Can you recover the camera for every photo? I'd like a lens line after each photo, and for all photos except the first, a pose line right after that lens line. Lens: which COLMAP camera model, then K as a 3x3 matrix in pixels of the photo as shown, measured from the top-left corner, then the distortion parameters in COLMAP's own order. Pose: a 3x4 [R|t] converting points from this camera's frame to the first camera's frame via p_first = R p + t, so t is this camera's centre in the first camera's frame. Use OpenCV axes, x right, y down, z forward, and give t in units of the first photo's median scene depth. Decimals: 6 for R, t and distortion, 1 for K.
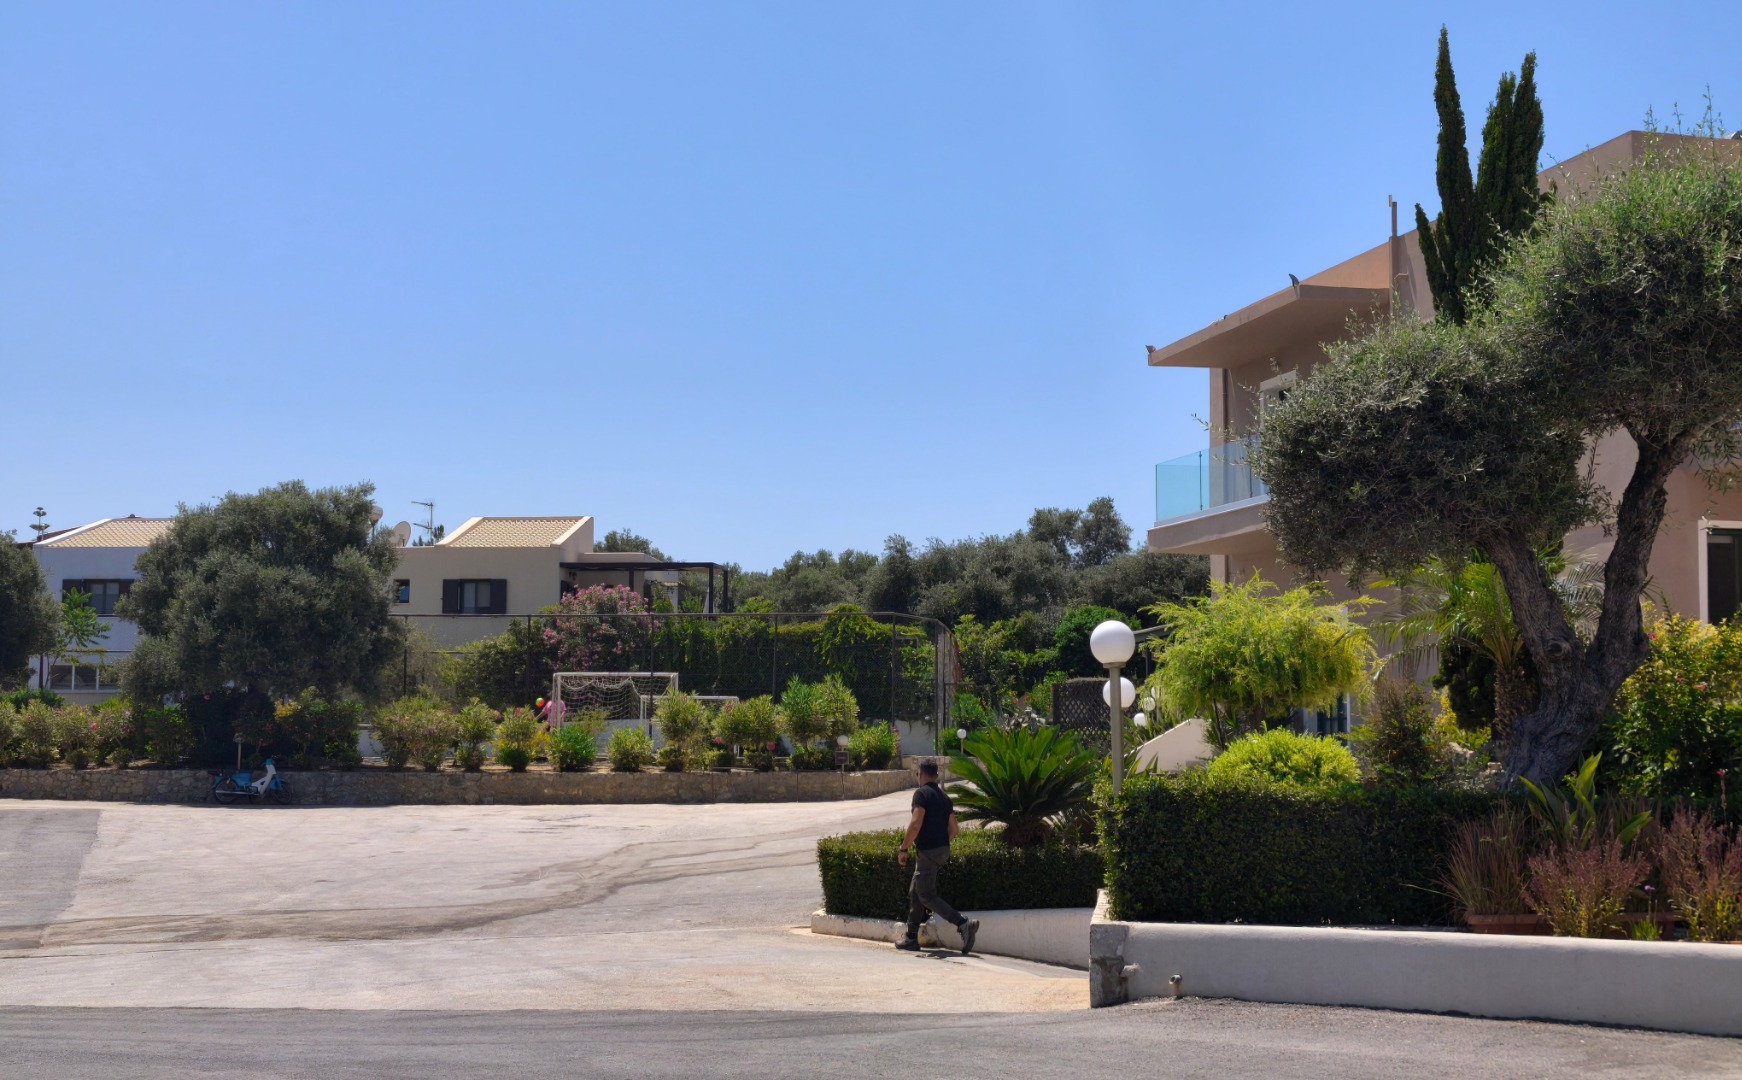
lens RADIAL K [[2472.6, 0, 874.5], [0, 2472.6, 536.1], [0, 0, 1]] dist [0.089422, 0.000000]
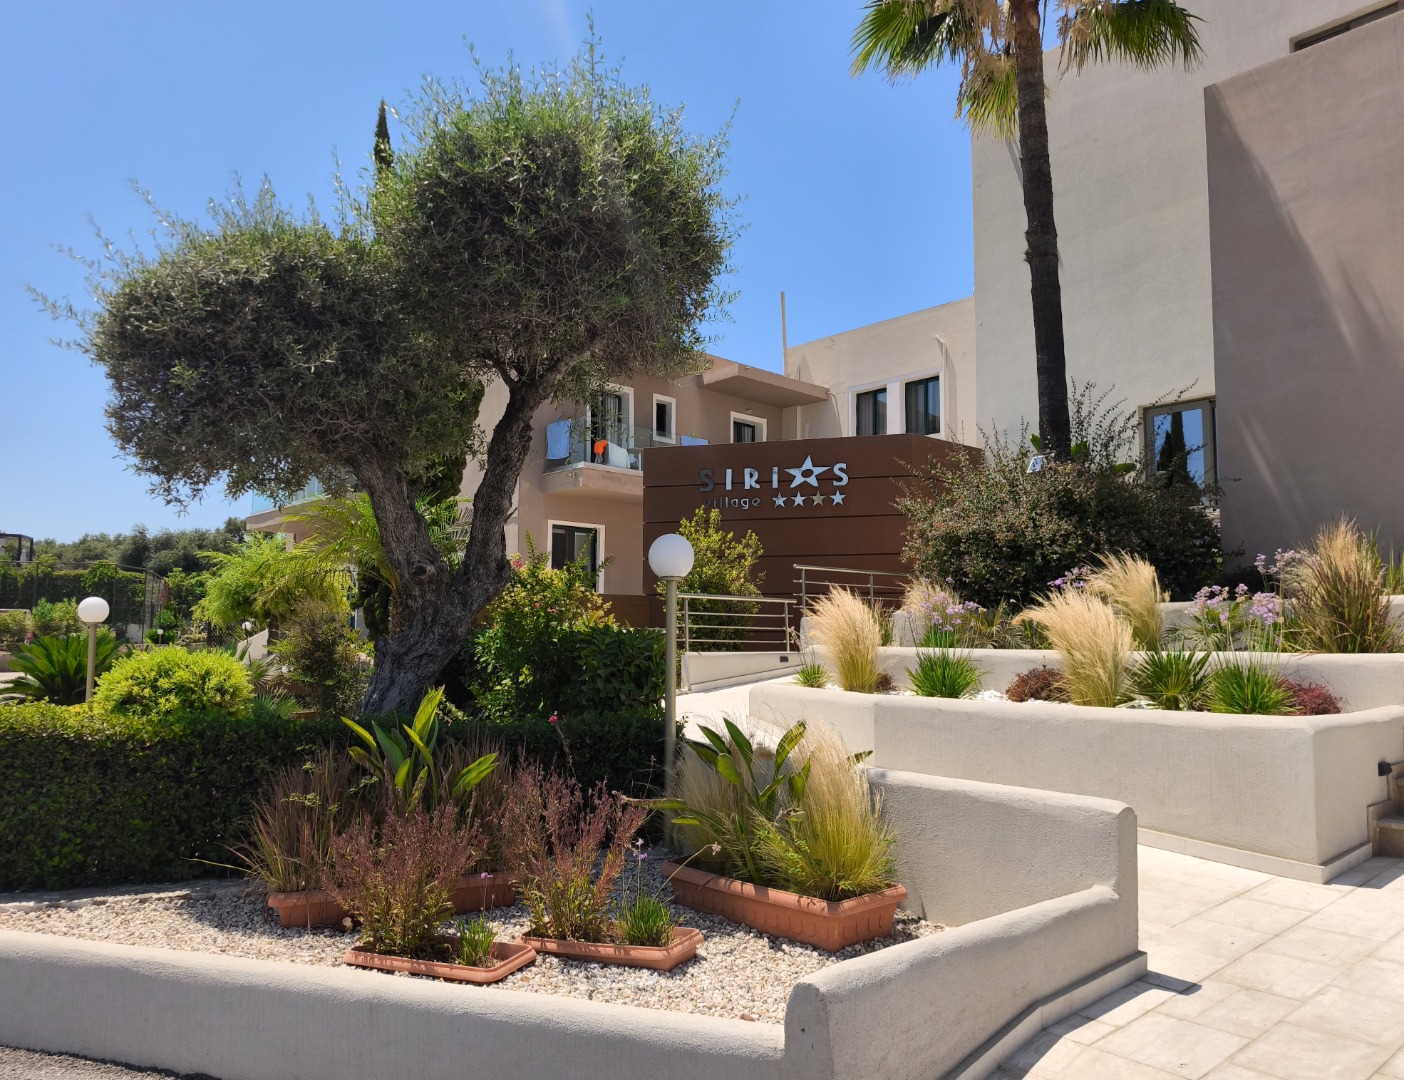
lens RADIAL K [[976.5, 0, 706.7], [0, 976.5, 540.4], [0, 0, 1]] dist [0.003717, -0.007030]
pose [[0.884012, 0.047202, 0.465076, 0.189773], [-0.042355, 0.998885, -0.020872, 0.035904], [-0.465542, -0.001247, 0.885025, 0.590575]]
